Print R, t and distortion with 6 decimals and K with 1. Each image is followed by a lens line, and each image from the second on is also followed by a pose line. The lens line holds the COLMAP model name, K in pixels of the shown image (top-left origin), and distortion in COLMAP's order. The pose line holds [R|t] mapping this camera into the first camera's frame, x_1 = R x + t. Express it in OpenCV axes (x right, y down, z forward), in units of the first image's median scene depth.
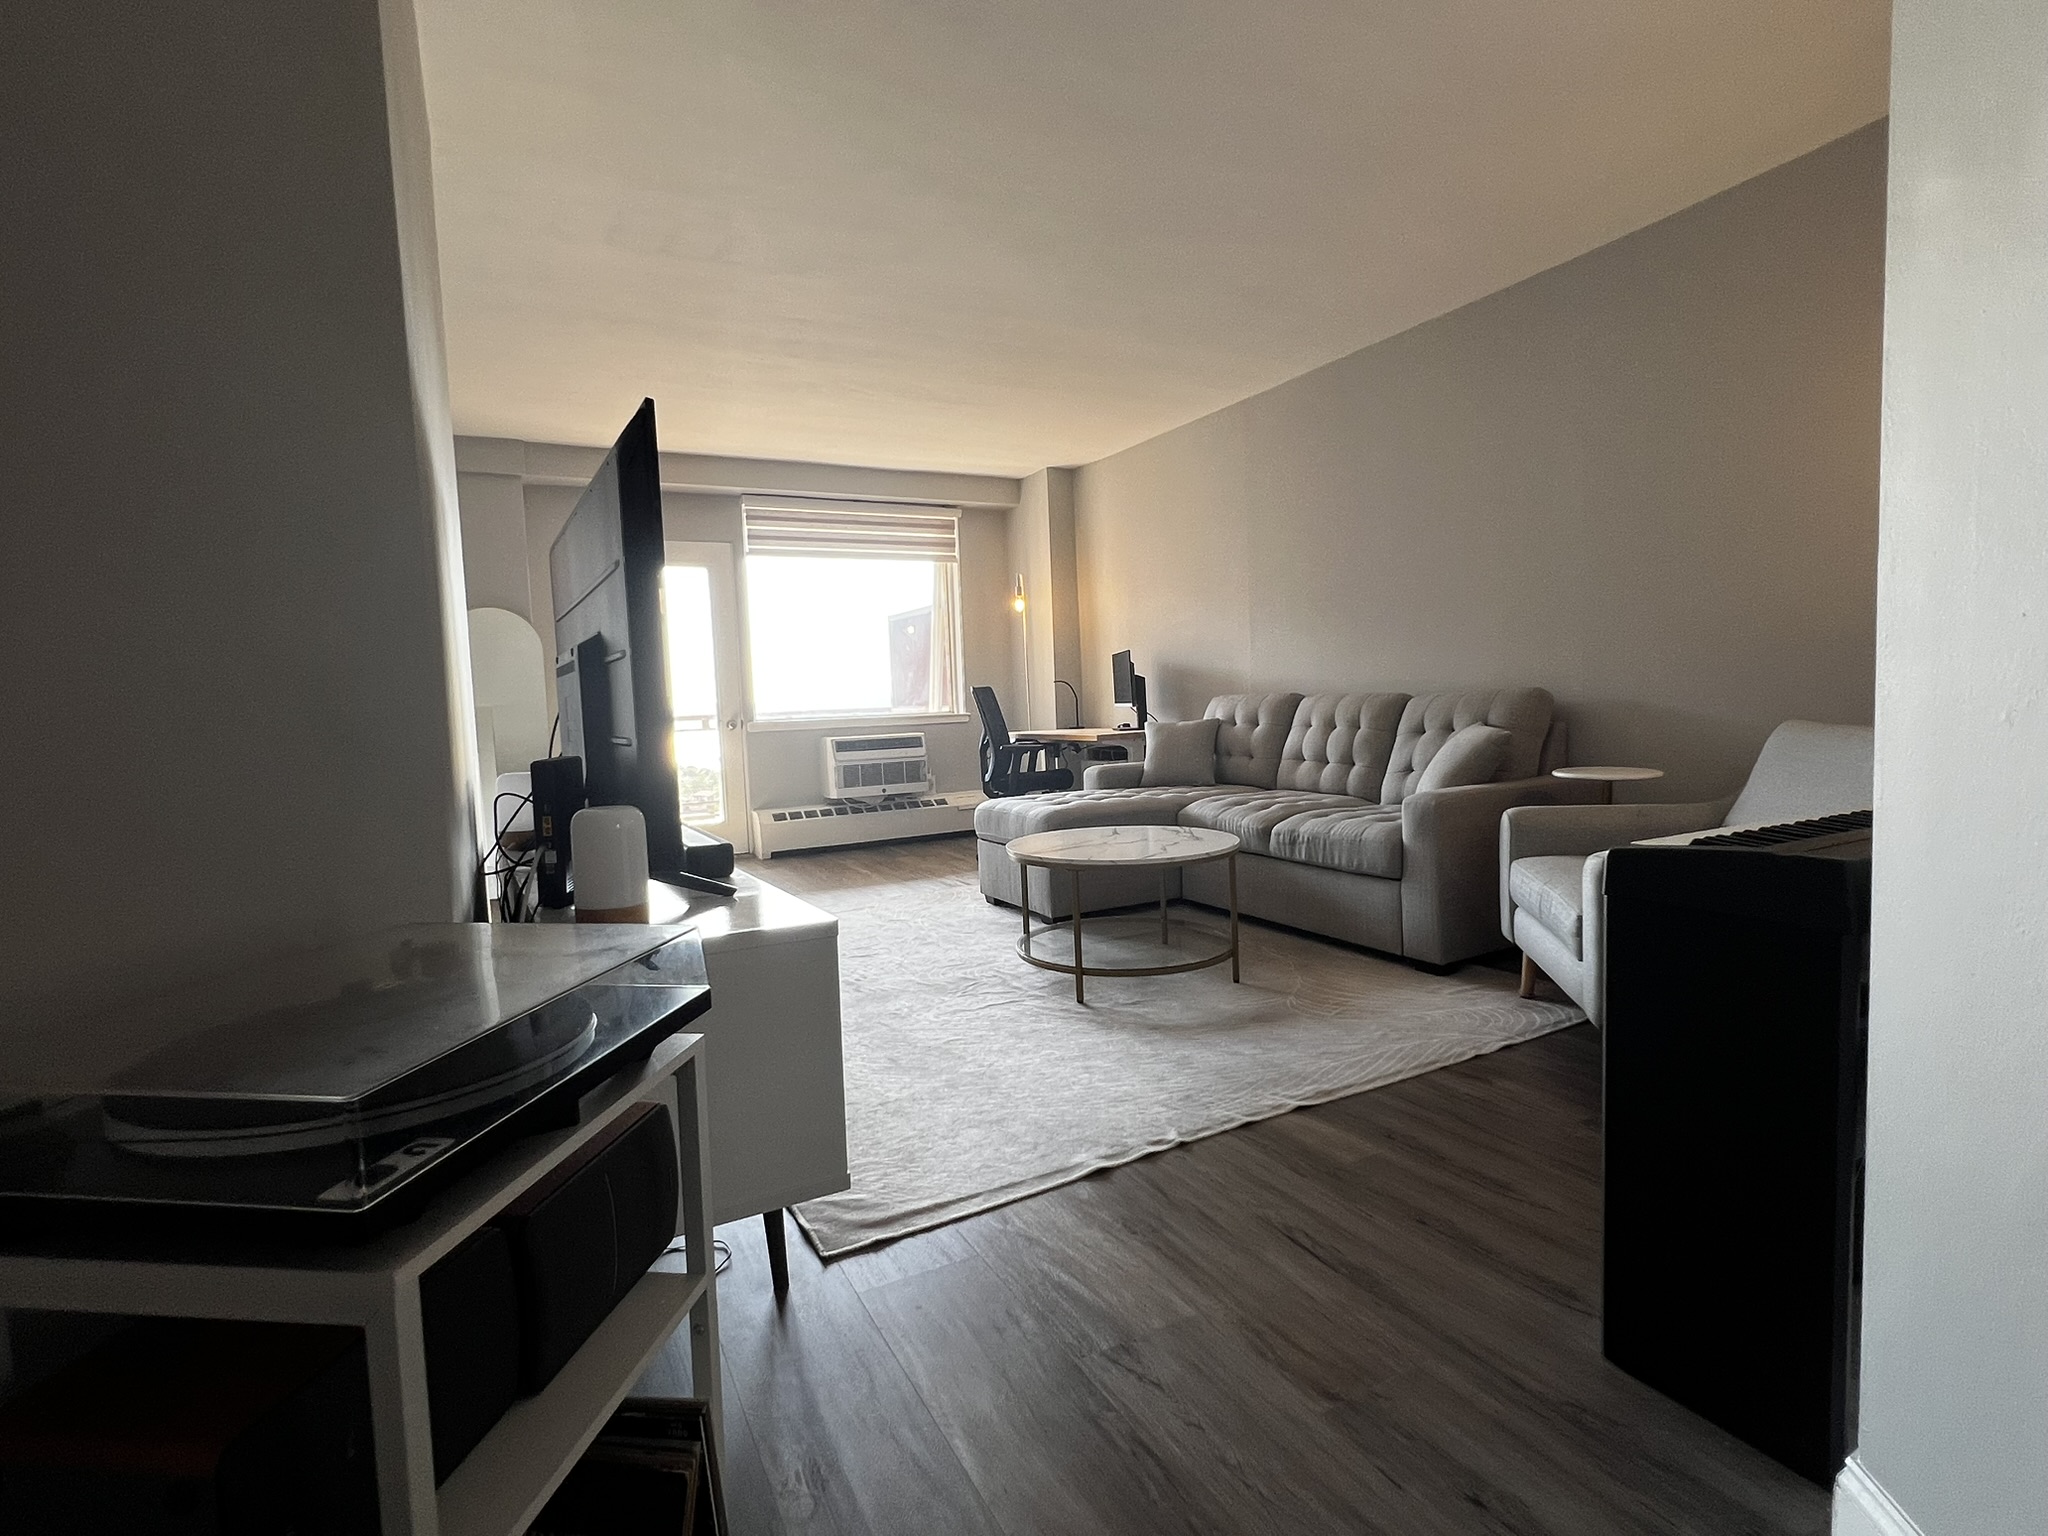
lens RADIAL K [[996.2, 0, 1023.8], [0, 996.2, 773.2], [0, 0, 1]] dist [-0.000960, 0.000915]
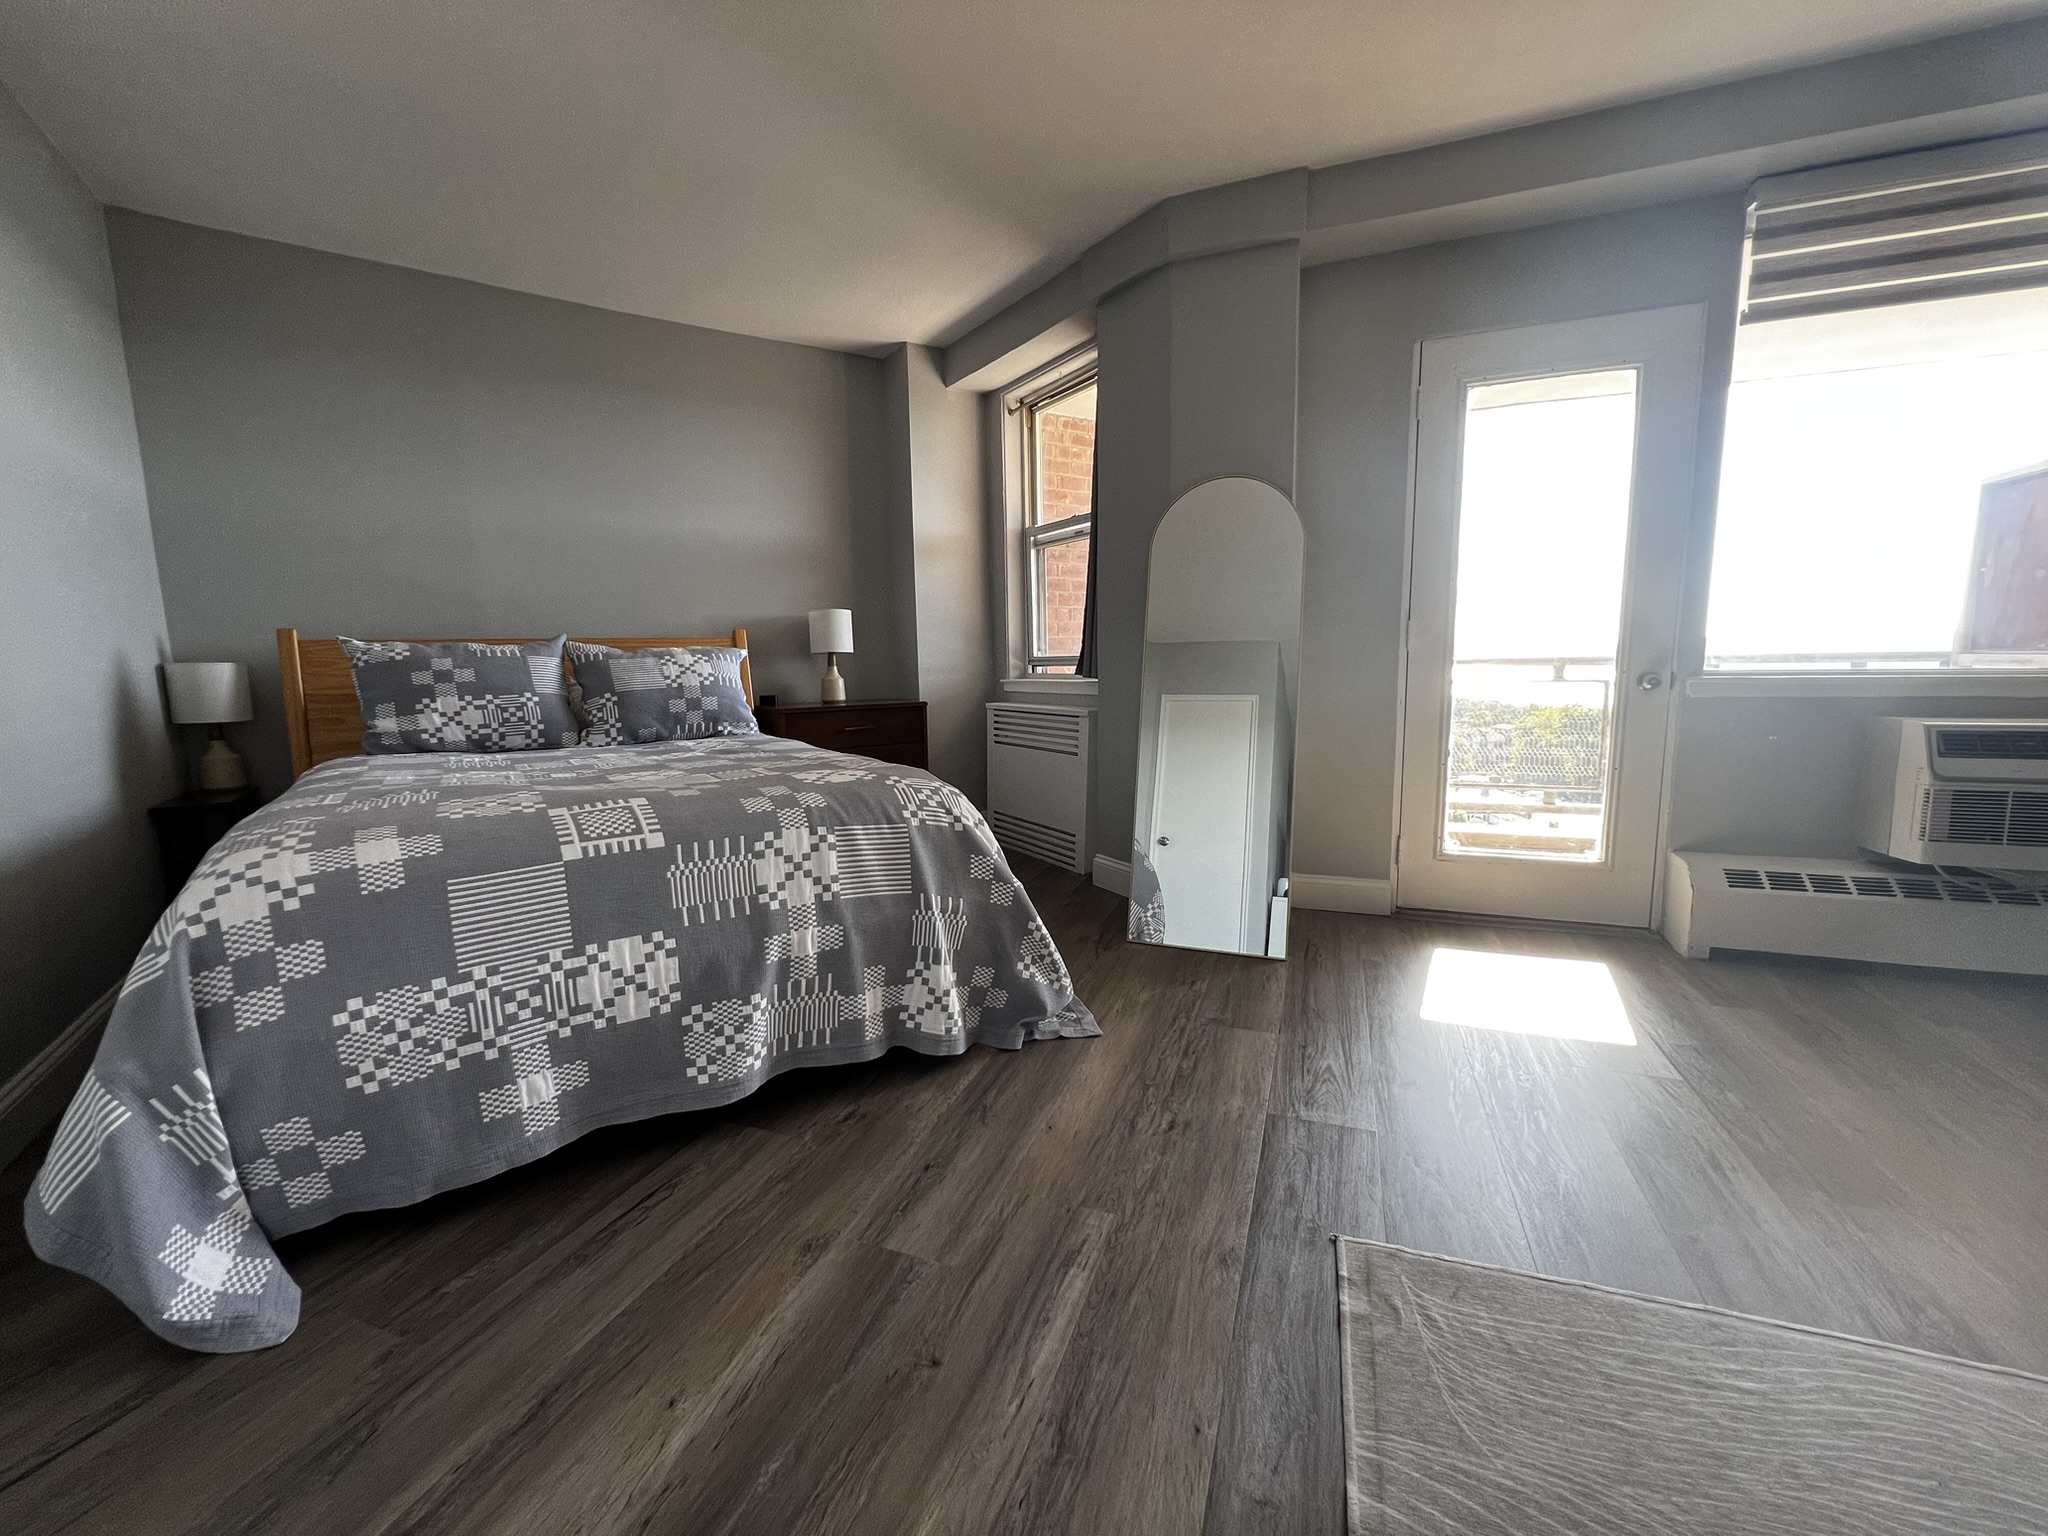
lens RADIAL K [[824.9, 0, 1024.0], [0, 824.9, 768.0], [0, 0, 1]] dist [0.000664, 0.000079]
pose [[0.668417, 0.124949, -0.733216, -0.270647], [-0.064483, 0.991812, 0.110233, -0.042453], [0.740986, -0.026402, 0.671001, 0.675785]]
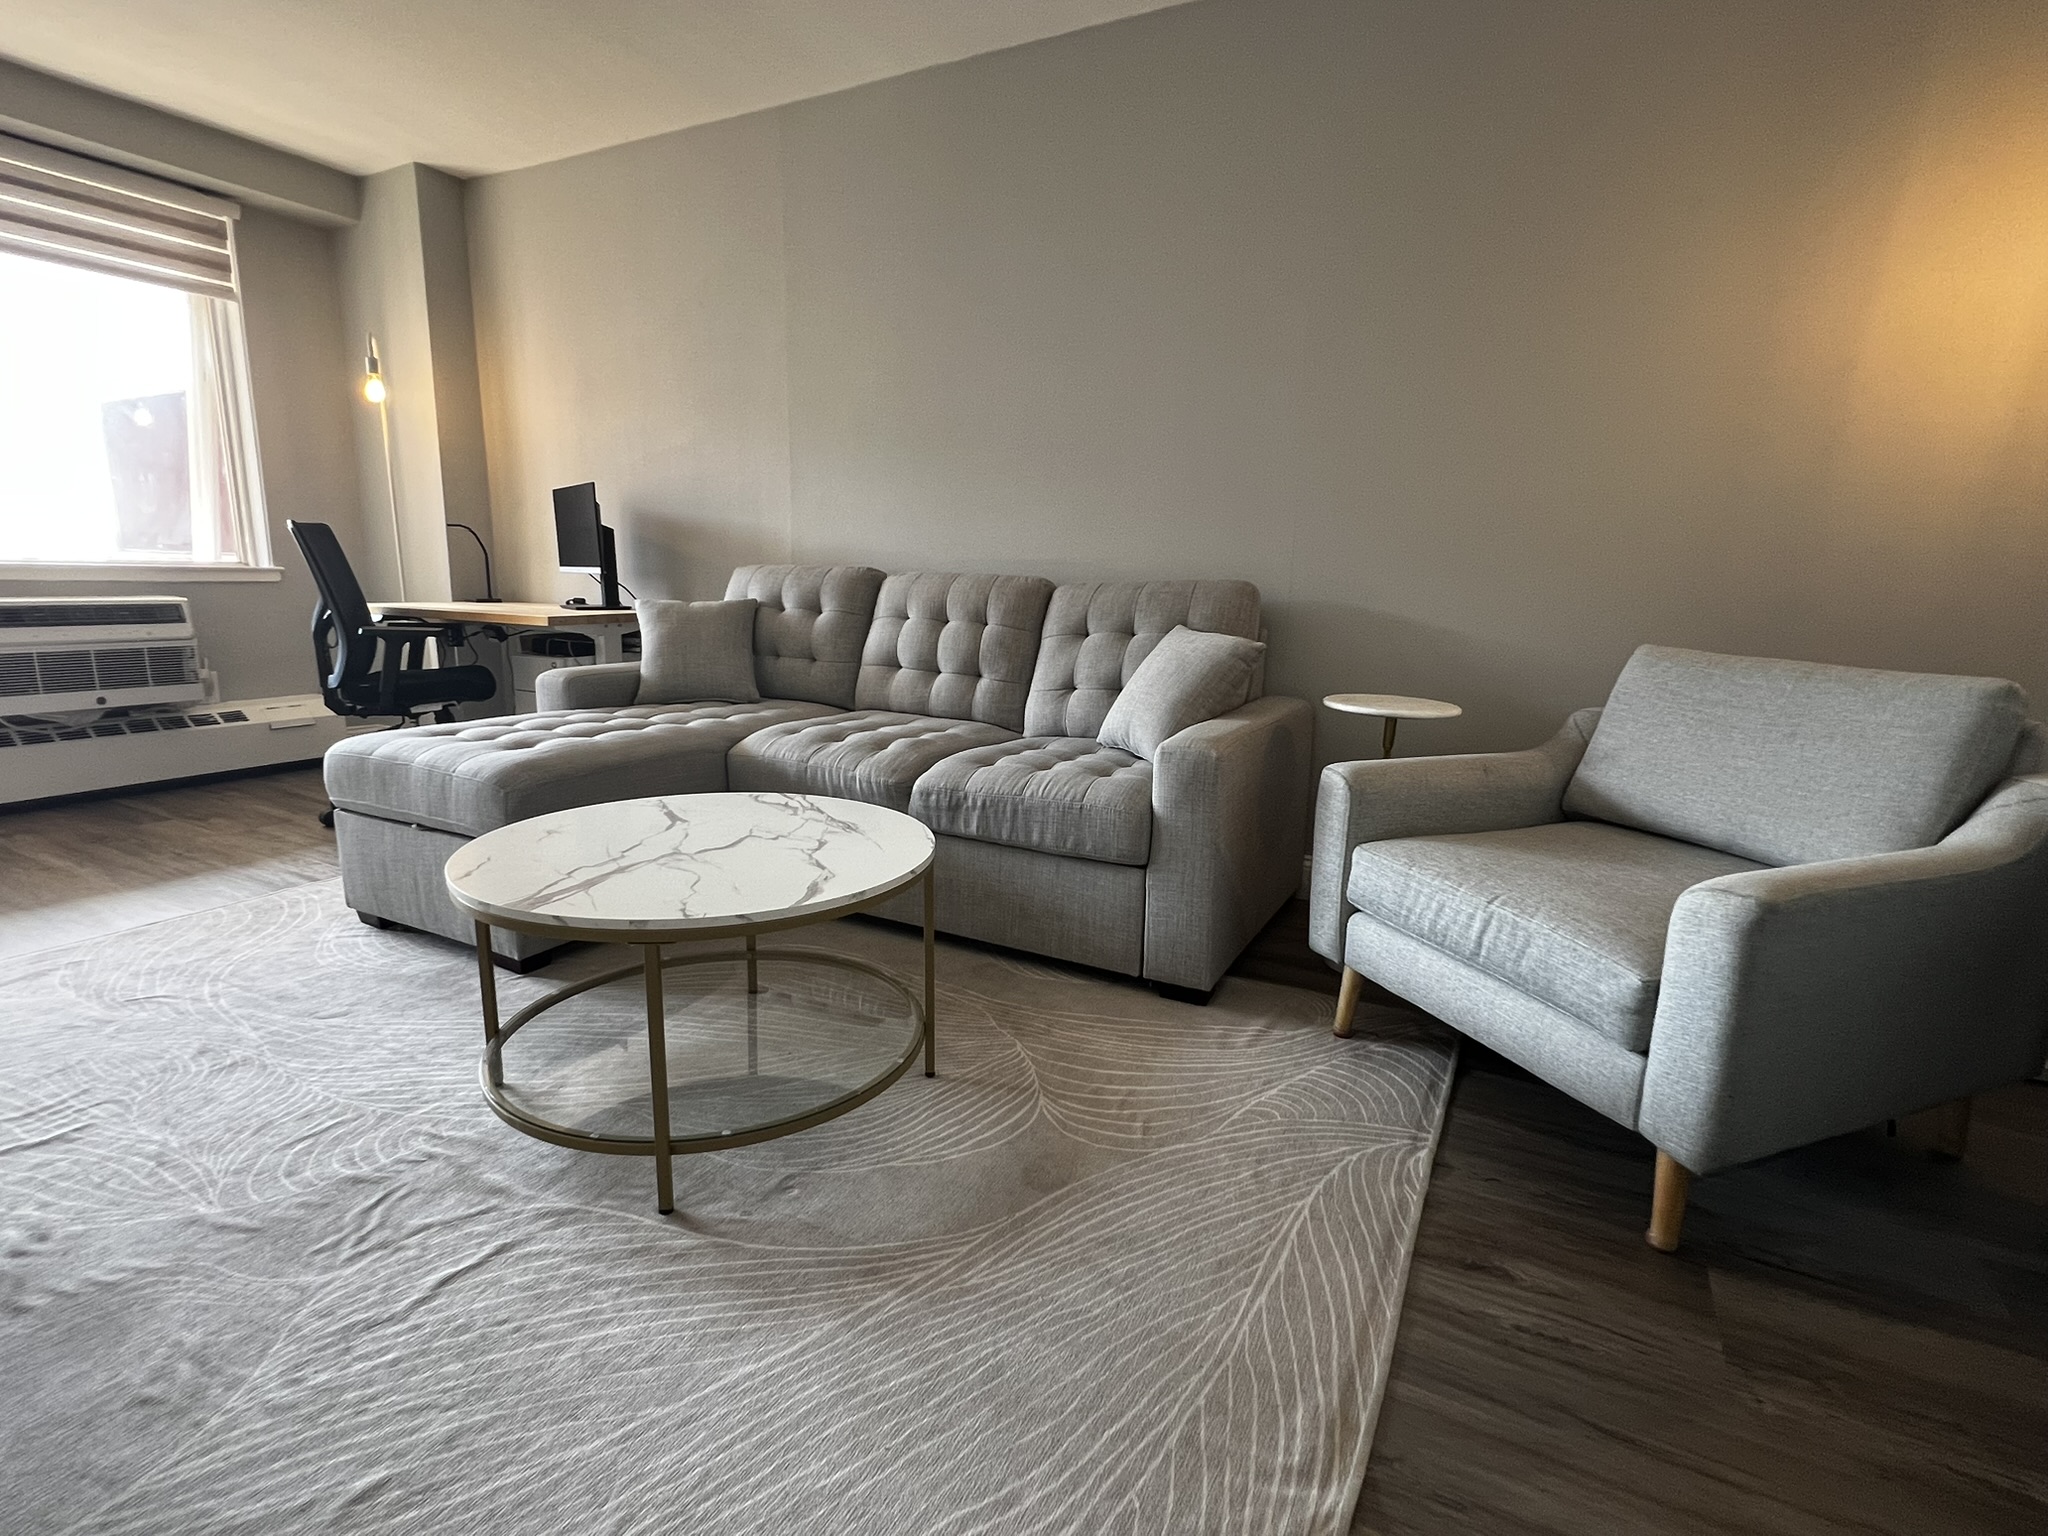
lens RADIAL K [[996.2, 0, 1023.8], [0, 996.2, 773.2], [0, 0, 1]] dist [-0.000960, 0.000915]
pose [[0.829333, -0.052359, 0.556296, -0.036840], [-0.015603, 0.993042, 0.116726, -0.021825], [-0.558537, -0.105485, 0.822745, 0.370997]]
